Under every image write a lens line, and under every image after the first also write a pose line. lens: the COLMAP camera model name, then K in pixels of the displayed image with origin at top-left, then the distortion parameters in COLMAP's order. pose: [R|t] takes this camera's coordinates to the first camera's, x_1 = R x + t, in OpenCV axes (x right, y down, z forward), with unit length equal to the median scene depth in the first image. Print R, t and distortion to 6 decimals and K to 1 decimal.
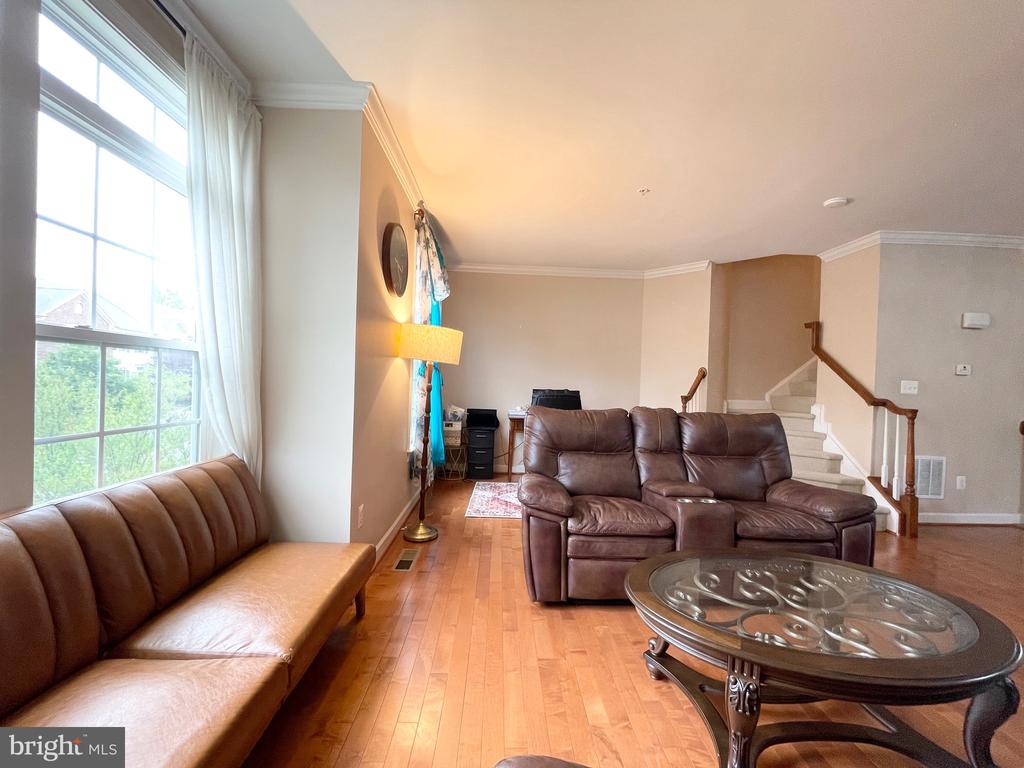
lens RADIAL K [[412.3, 0, 512.4], [0, 412.3, 385.3], [0, 0, 1]] dist [-0.000052, -0.000958]
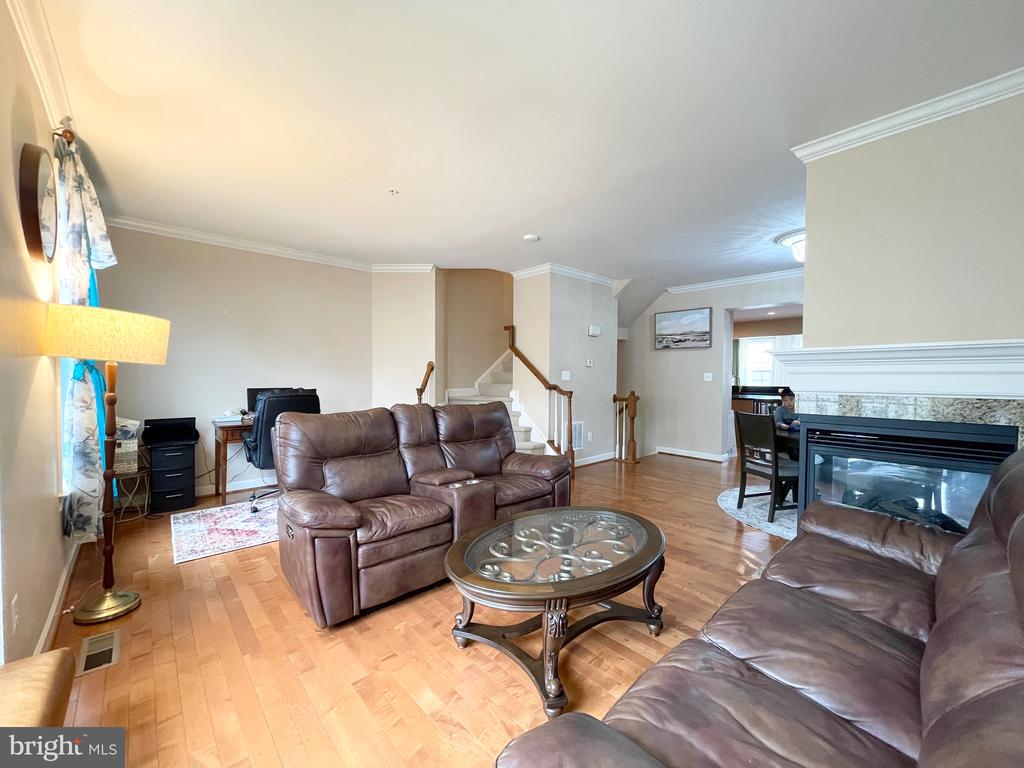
lens RADIAL K [[412.3, 0, 512.4], [0, 412.3, 385.3], [0, 0, 1]] dist [-0.000052, -0.000958]
pose [[0.760962, -0.044809, 0.647248, -0.157059], [0.024315, 0.998881, 0.040565, -0.033437], [-0.648341, -0.015131, 0.761200, 0.034916]]
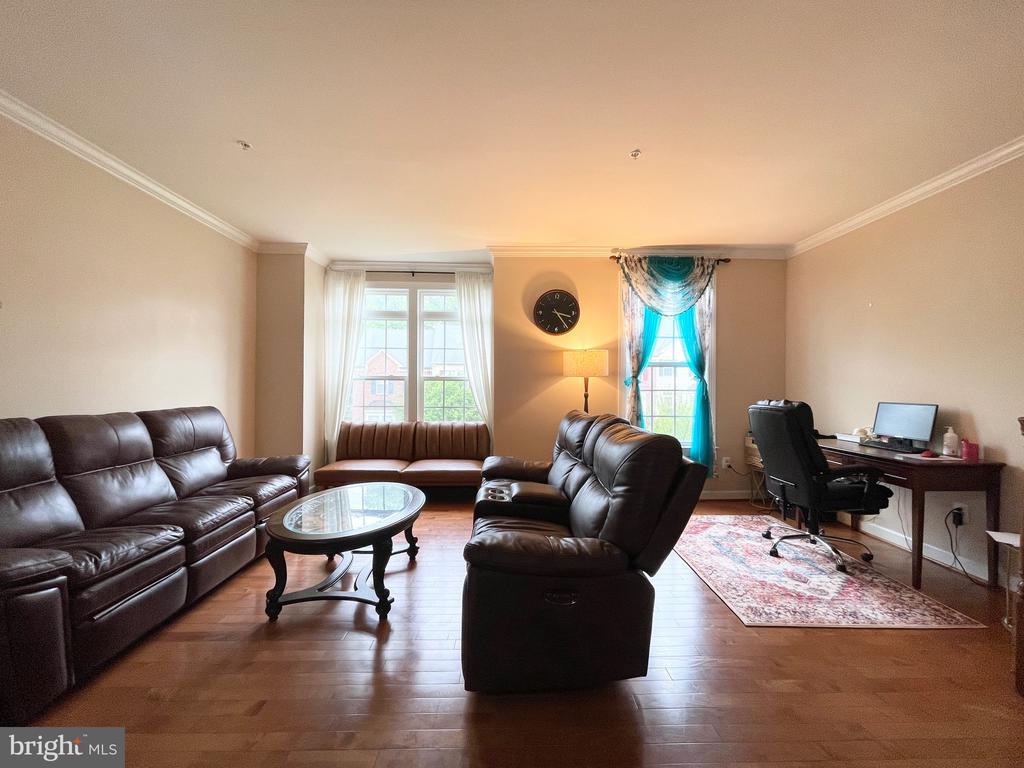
lens RADIAL K [[412.3, 0, 512.4], [0, 412.3, 385.3], [0, 0, 1]] dist [-0.000052, -0.000958]
pose [[-0.002907, -0.029062, -0.999573, 1.301141], [-0.014794, 0.999469, -0.029016, 0.015583], [0.999886, 0.014703, -0.003335, 0.868534]]
